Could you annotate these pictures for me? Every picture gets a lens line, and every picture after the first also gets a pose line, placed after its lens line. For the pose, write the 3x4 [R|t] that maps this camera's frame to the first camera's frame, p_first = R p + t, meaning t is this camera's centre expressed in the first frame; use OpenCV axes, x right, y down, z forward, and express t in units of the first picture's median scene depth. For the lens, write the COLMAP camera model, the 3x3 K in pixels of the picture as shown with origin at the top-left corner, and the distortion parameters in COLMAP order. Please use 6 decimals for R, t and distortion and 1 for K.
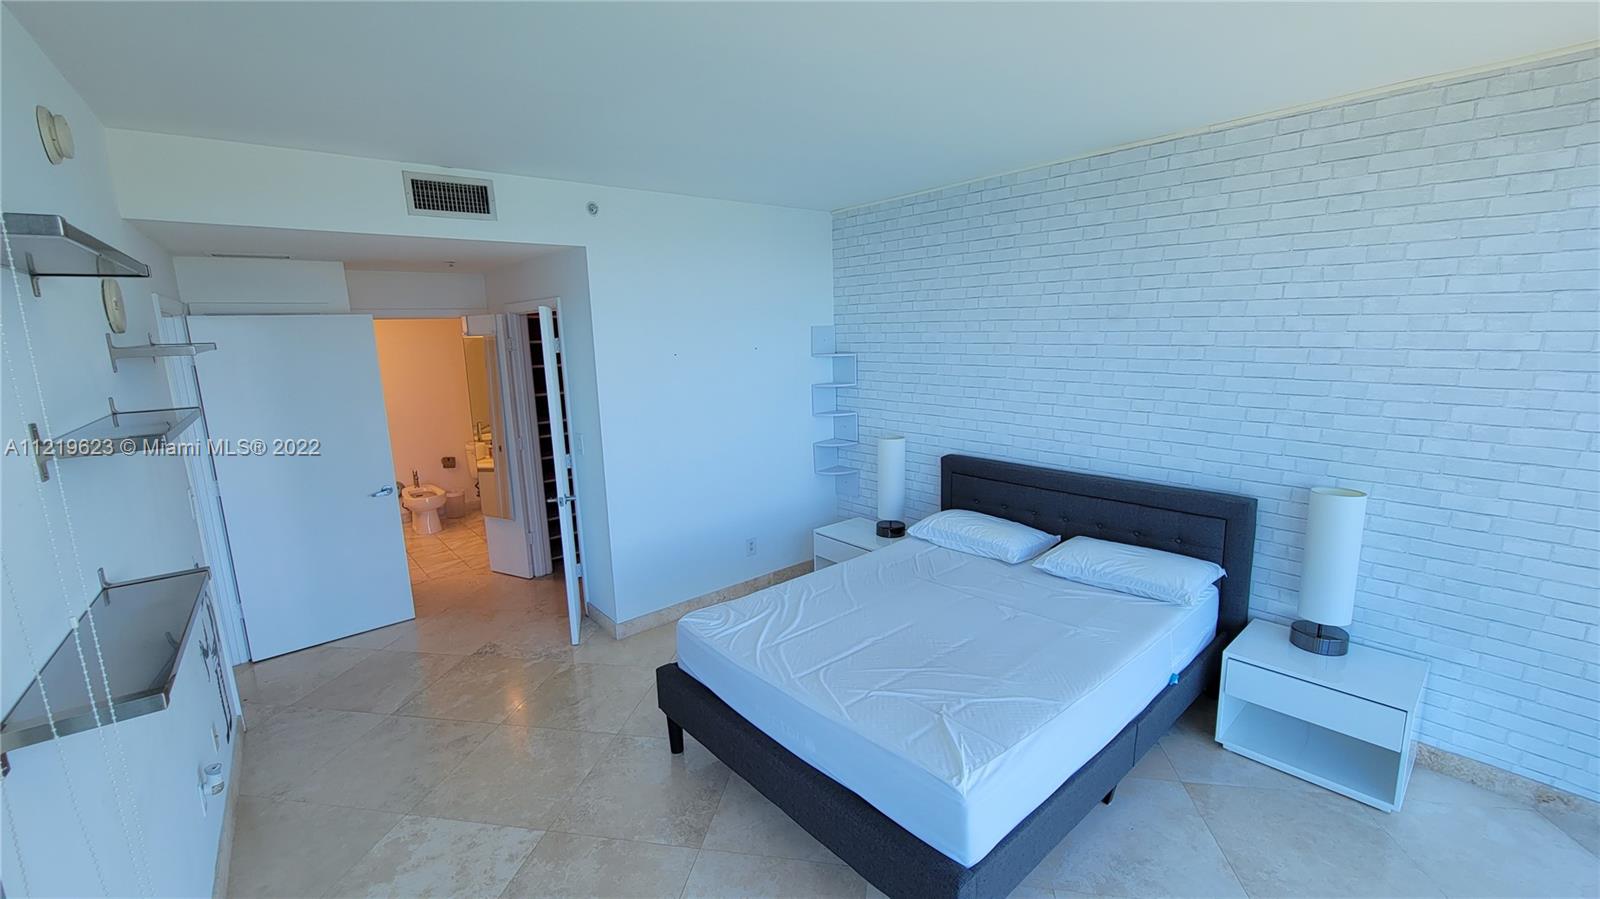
lens RADIAL K [[657.2, 0, 793.4], [0, 657.2, 448.2], [0, 0, 1]] dist [0.004402, -0.003468]
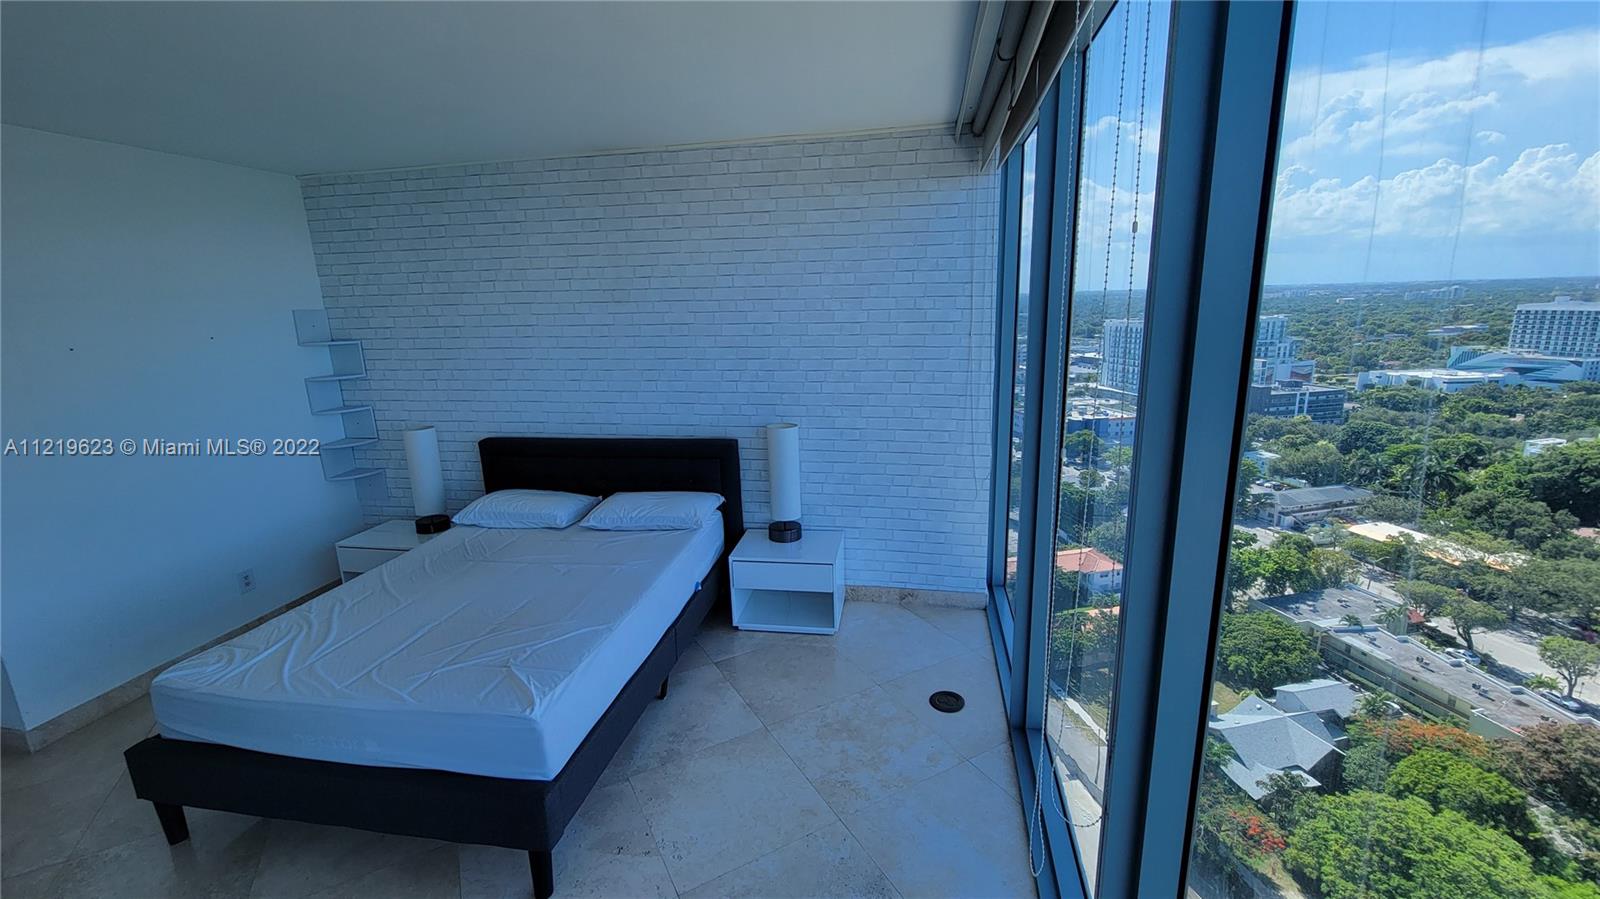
lens RADIAL K [[657.2, 0, 793.4], [0, 657.2, 448.2], [0, 0, 1]] dist [0.004402, -0.003468]
pose [[0.780342, -0.133663, 0.610902, -0.017463], [0.119319, 0.990768, 0.064363, 0.022758], [-0.613864, 0.022667, 0.789086, -0.109661]]
